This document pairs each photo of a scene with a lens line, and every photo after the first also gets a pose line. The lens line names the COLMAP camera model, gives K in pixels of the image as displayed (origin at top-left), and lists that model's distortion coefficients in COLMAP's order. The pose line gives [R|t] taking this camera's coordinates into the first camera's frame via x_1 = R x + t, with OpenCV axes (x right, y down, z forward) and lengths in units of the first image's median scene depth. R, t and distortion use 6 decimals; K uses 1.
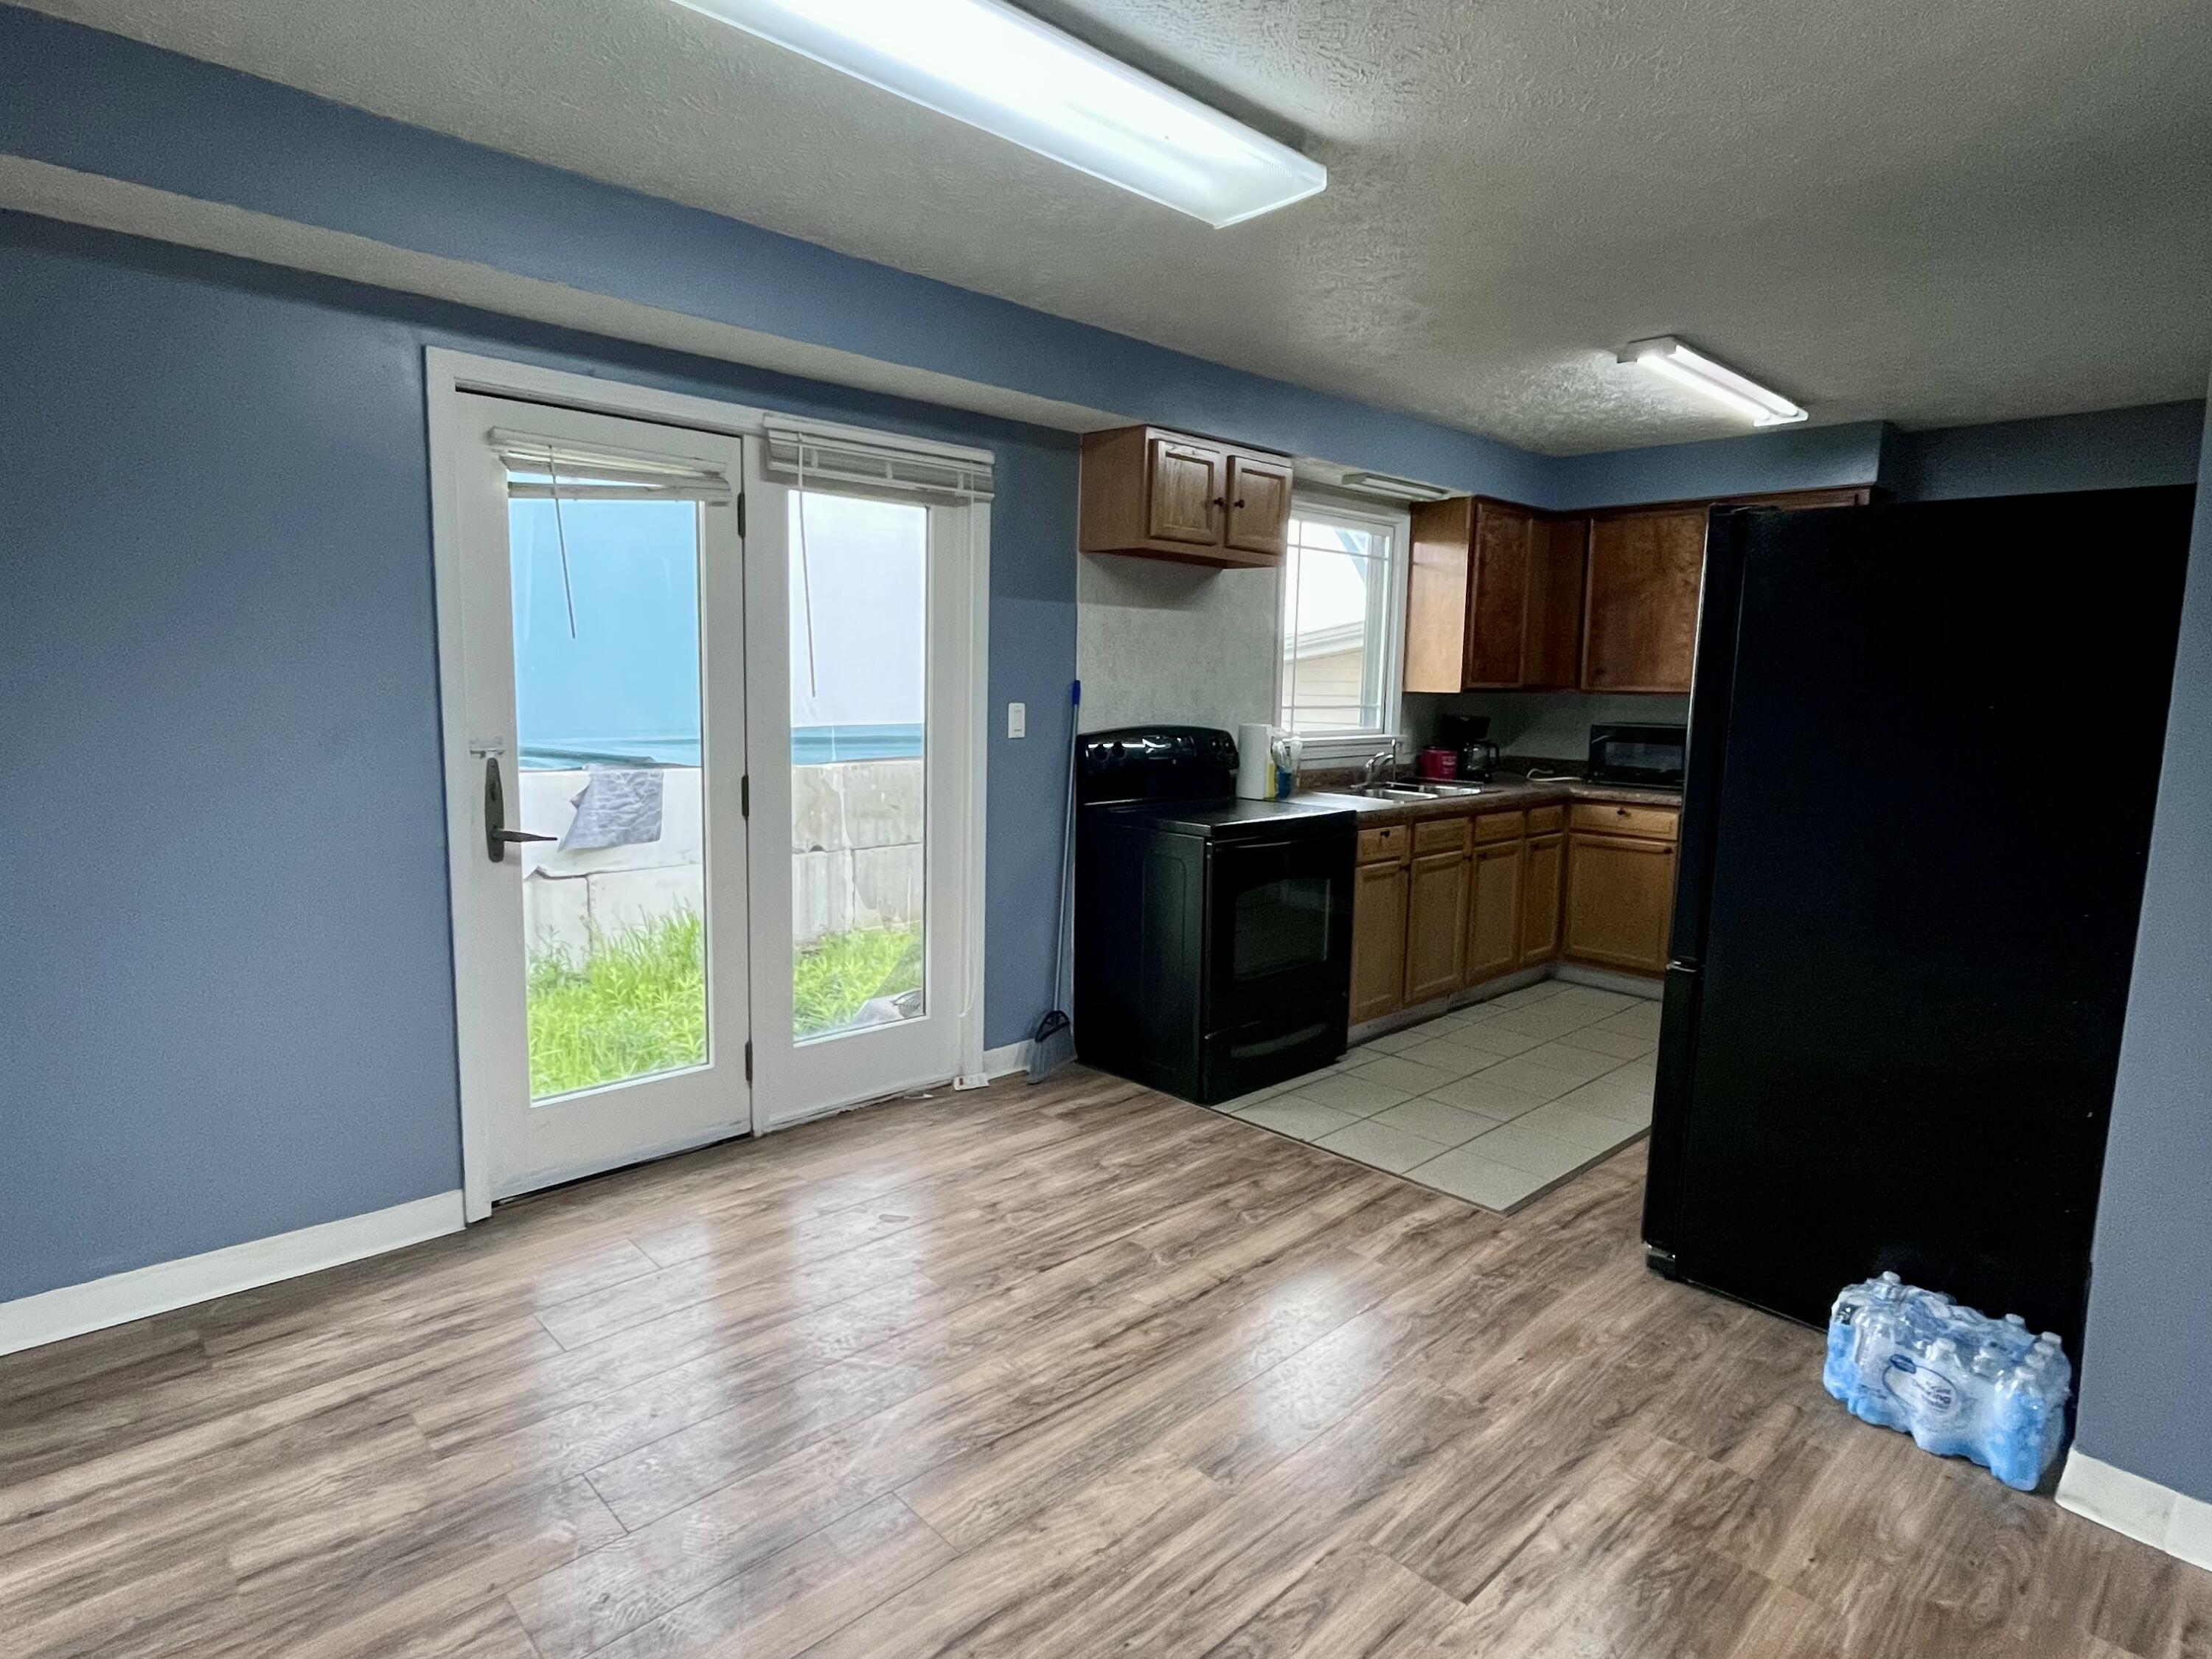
lens RADIAL K [[1195.0, 0, 1097.7], [0, 1195.0, 814.2], [0, 0, 1]] dist [-0.000163, -0.001992]
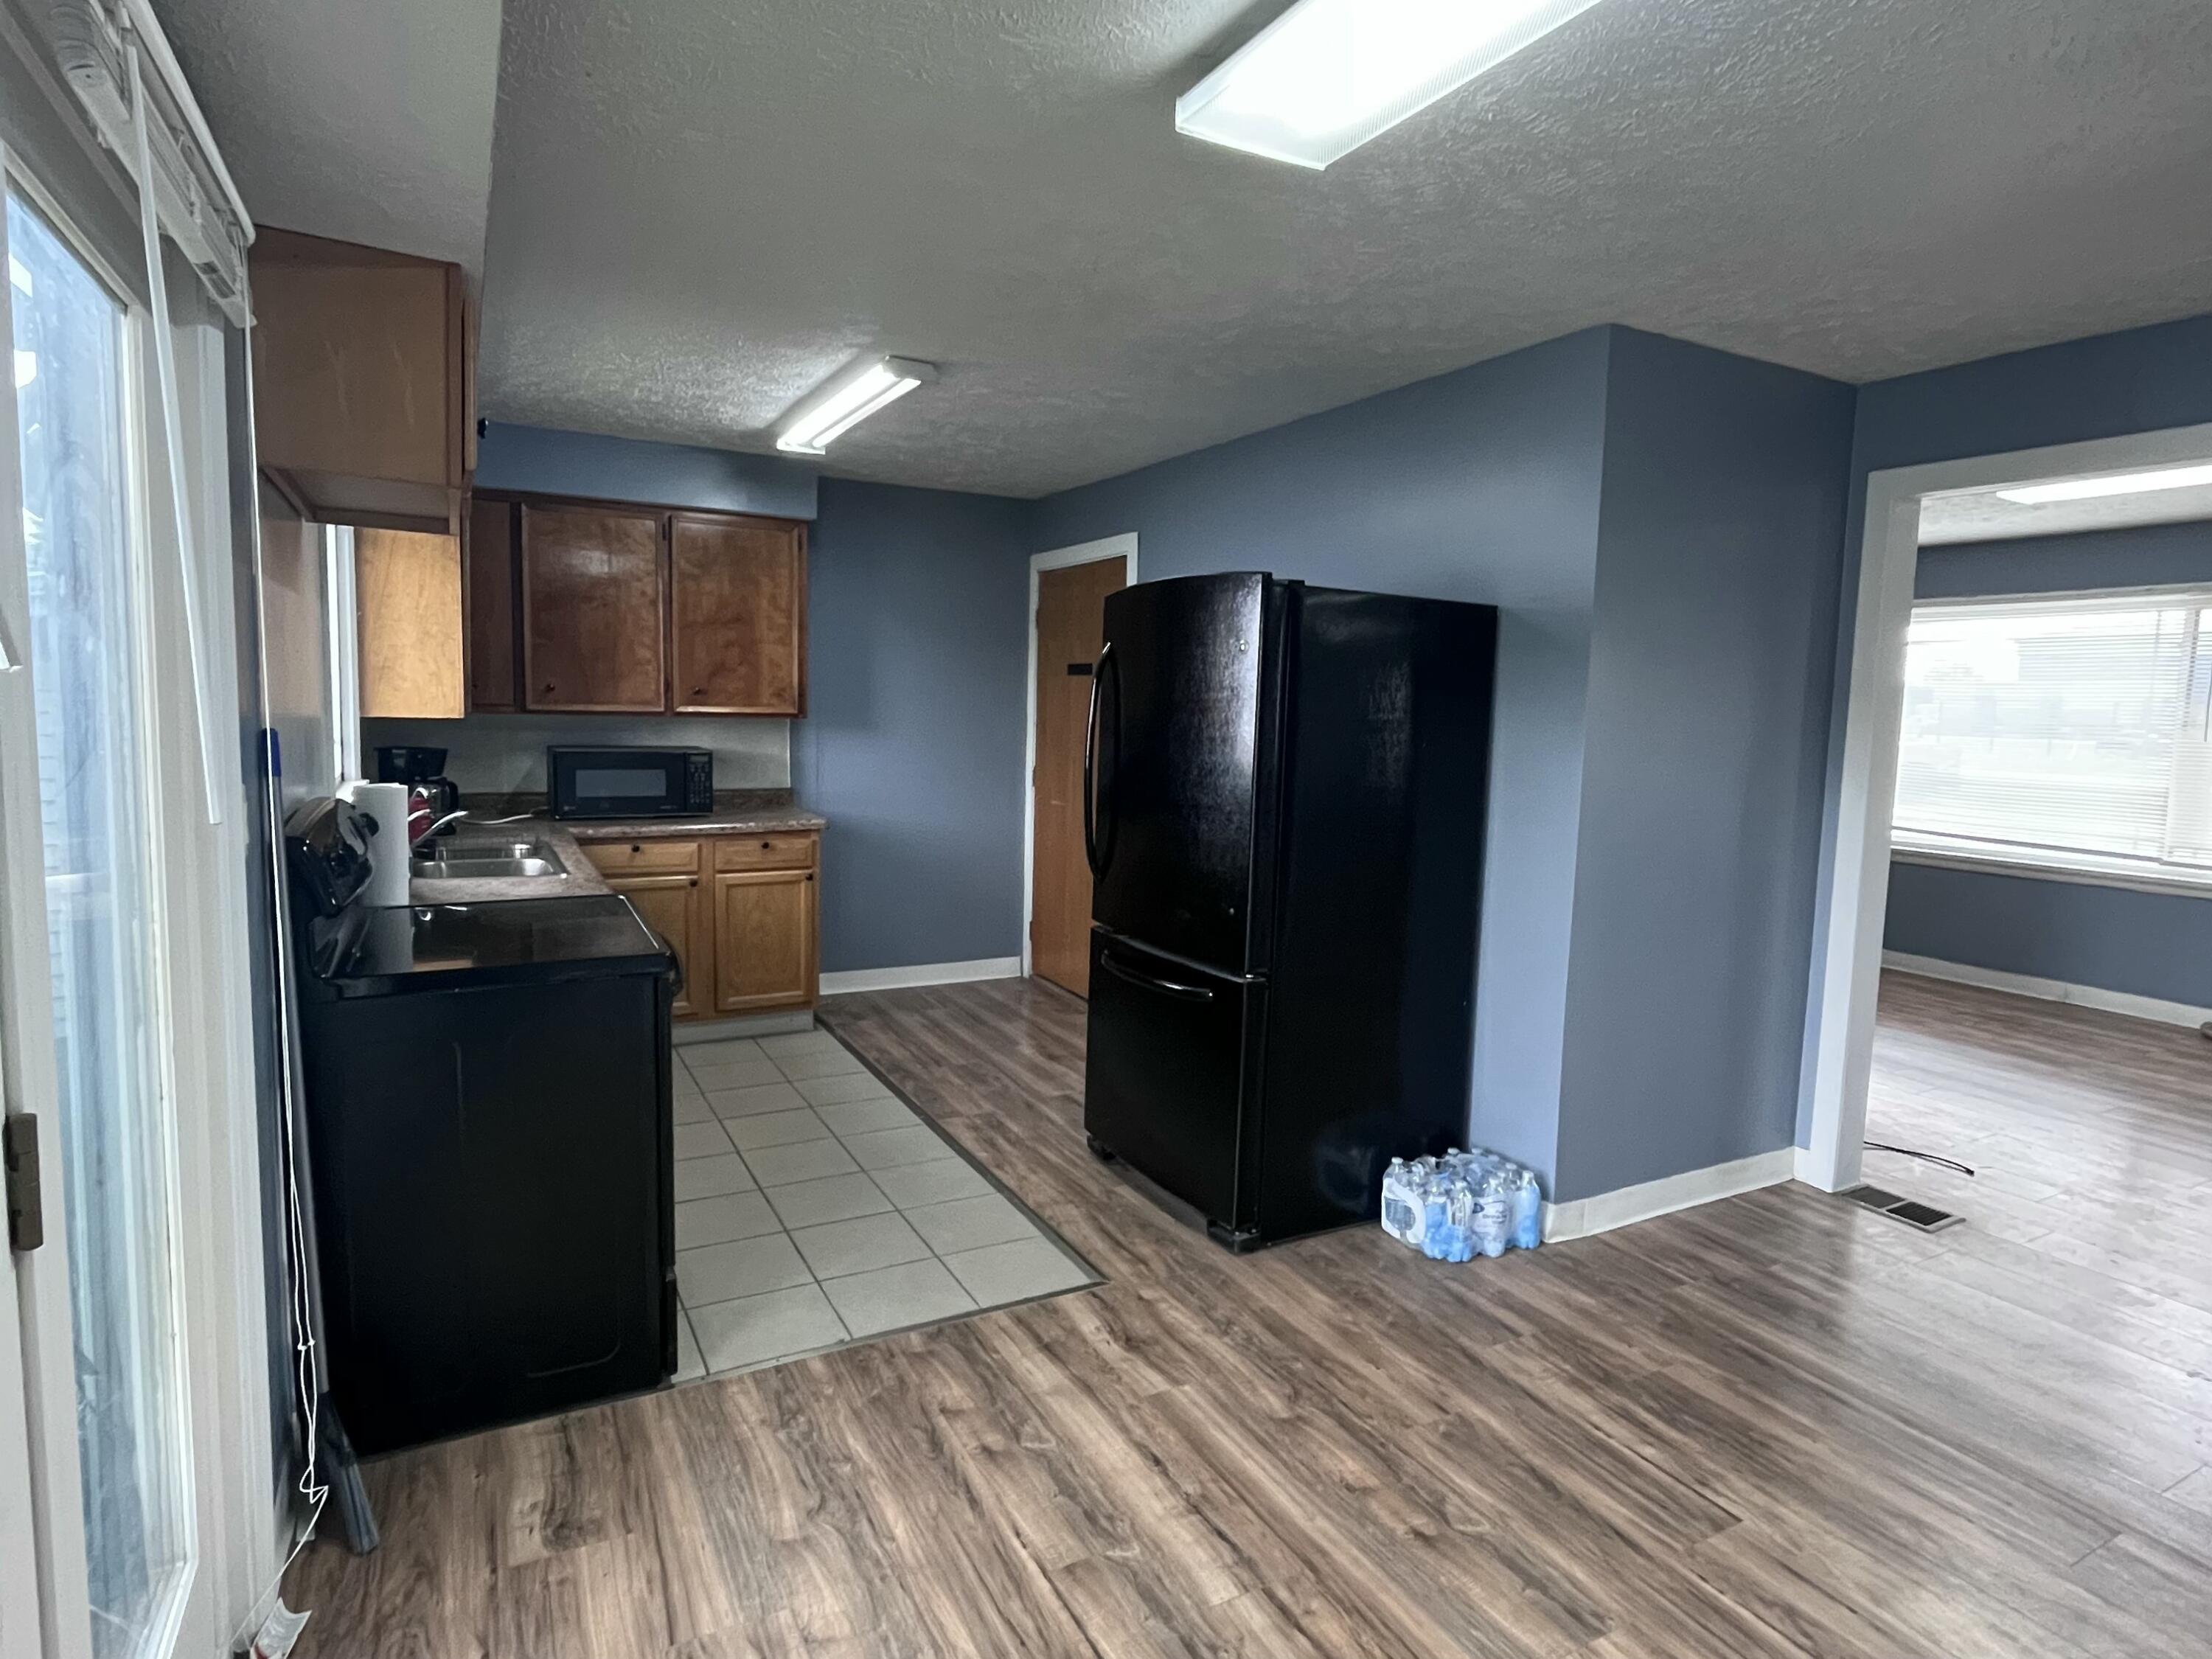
lens RADIAL K [[1195.0, 0, 1104.0], [0, 1195.0, 822.4], [0, 0, 1]] dist [-0.000163, -0.001992]
pose [[0.262337, -0.109648, 0.958727, -0.384462], [0.089984, 0.991974, 0.088828, -0.082940], [-0.960772, 0.062967, 0.270098, 0.512811]]
